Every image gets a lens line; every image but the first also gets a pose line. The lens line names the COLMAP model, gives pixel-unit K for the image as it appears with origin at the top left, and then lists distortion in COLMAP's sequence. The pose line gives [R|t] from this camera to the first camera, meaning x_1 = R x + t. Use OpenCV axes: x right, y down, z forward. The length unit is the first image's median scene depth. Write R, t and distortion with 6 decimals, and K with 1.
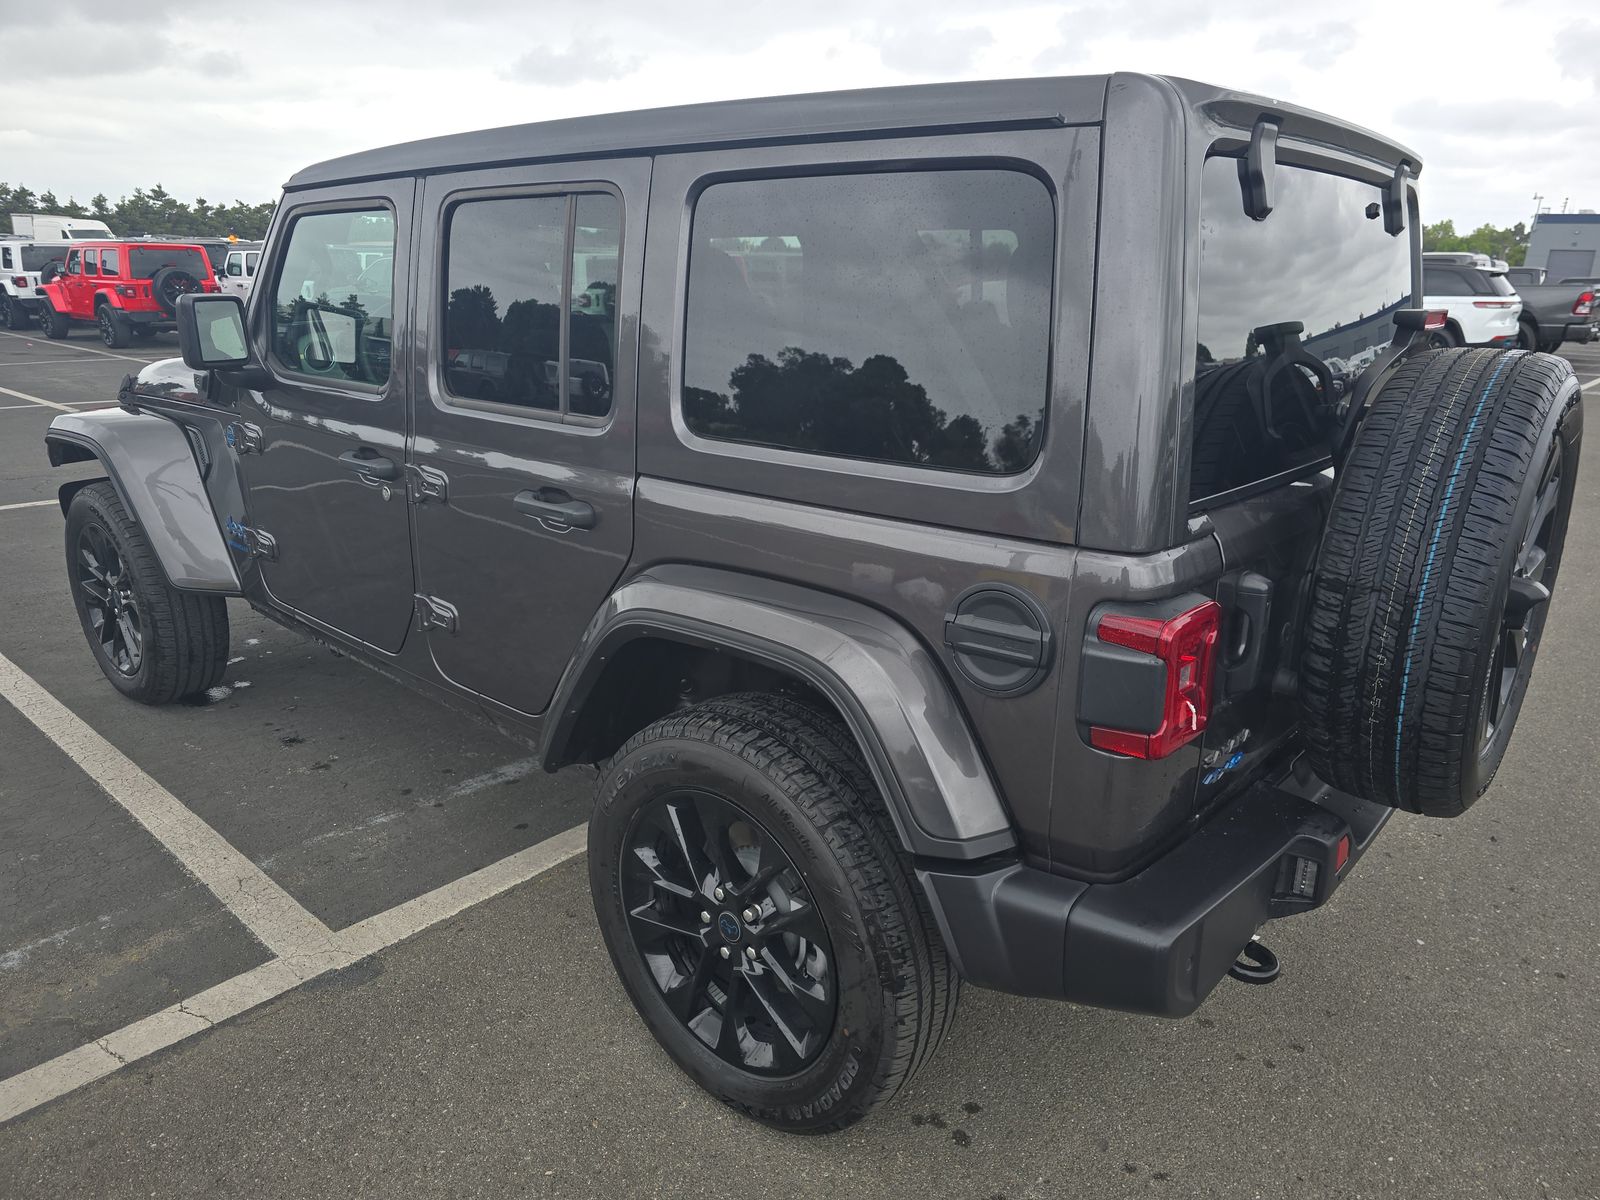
lens RADIAL K [[1108.6, 0, 810.1], [0, 1108.6, 599.6], [0, 0, 1]] dist [0.003290, -0.019885]
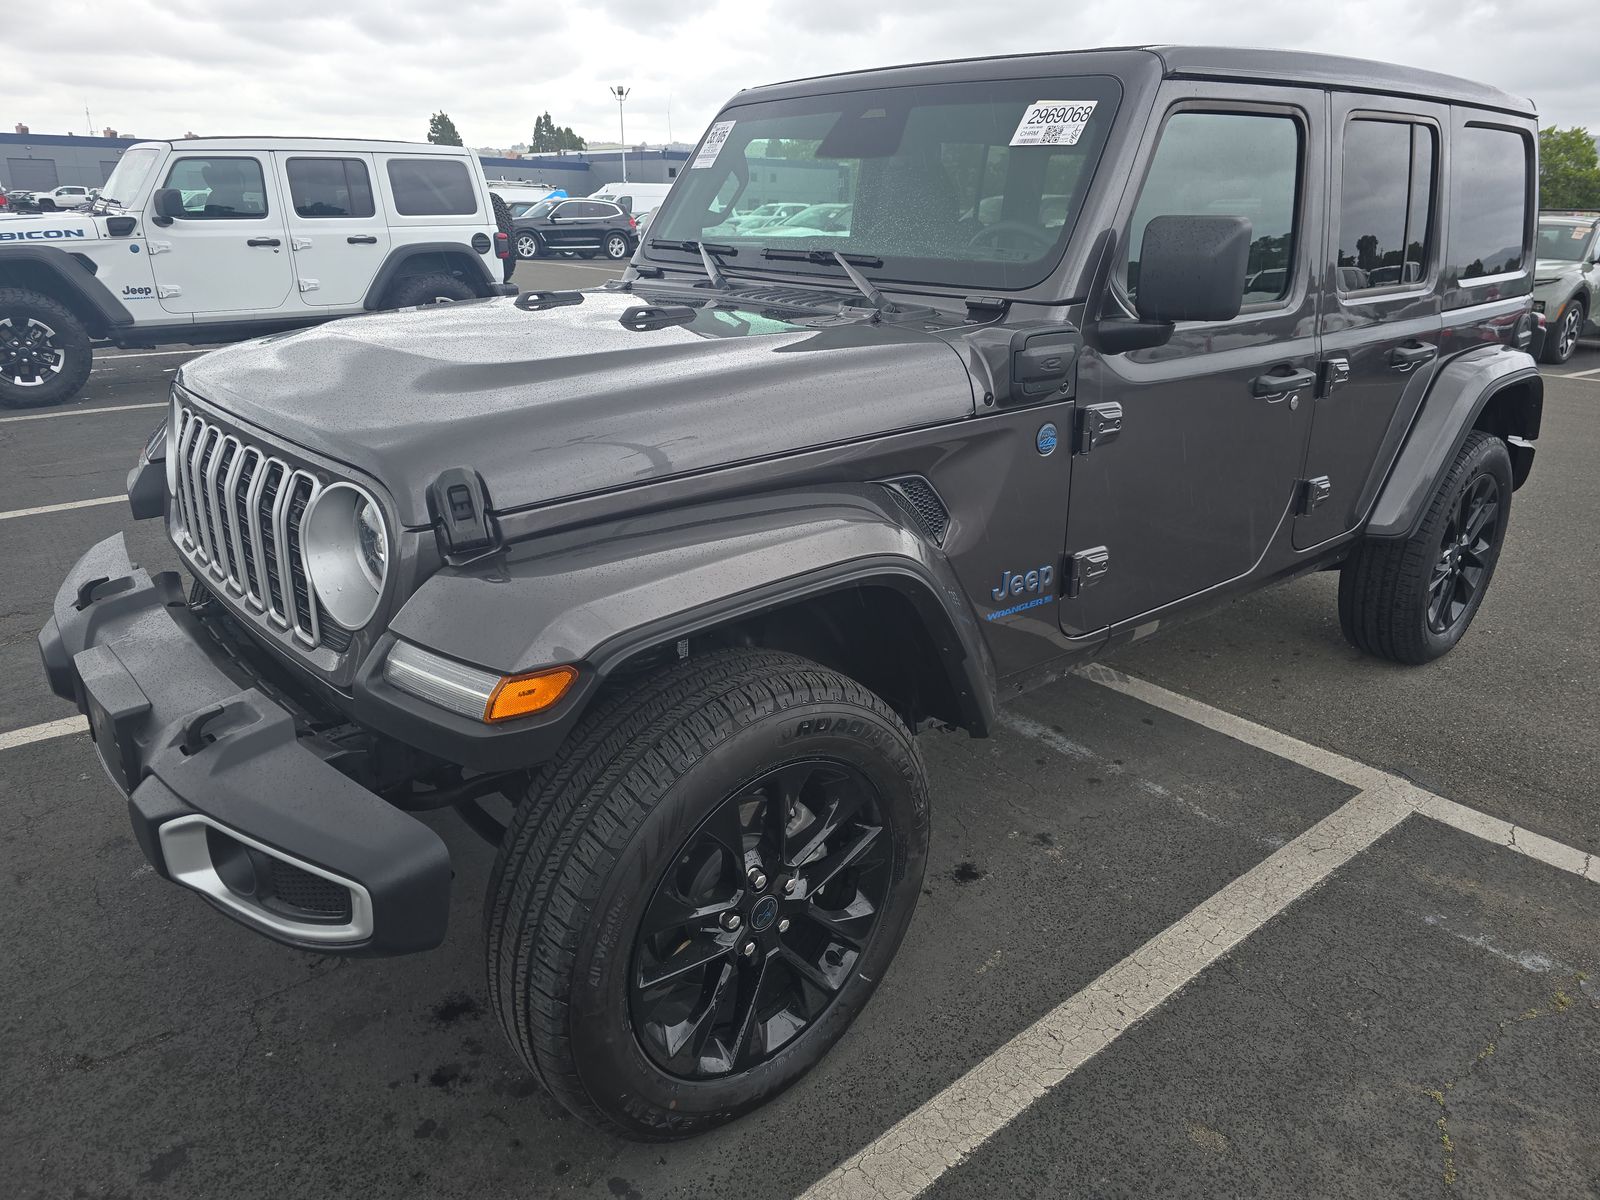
lens RADIAL K [[1108.6, 0, 810.1], [0, 1108.6, 599.6], [0, 0, 1]] dist [0.003290, -0.019885]
pose [[0.125986, -0.352164, 0.927420, -1.229363], [0.276740, 0.910233, 0.308044, -0.313290], [-0.952650, 0.217845, 0.212135, 1.046974]]
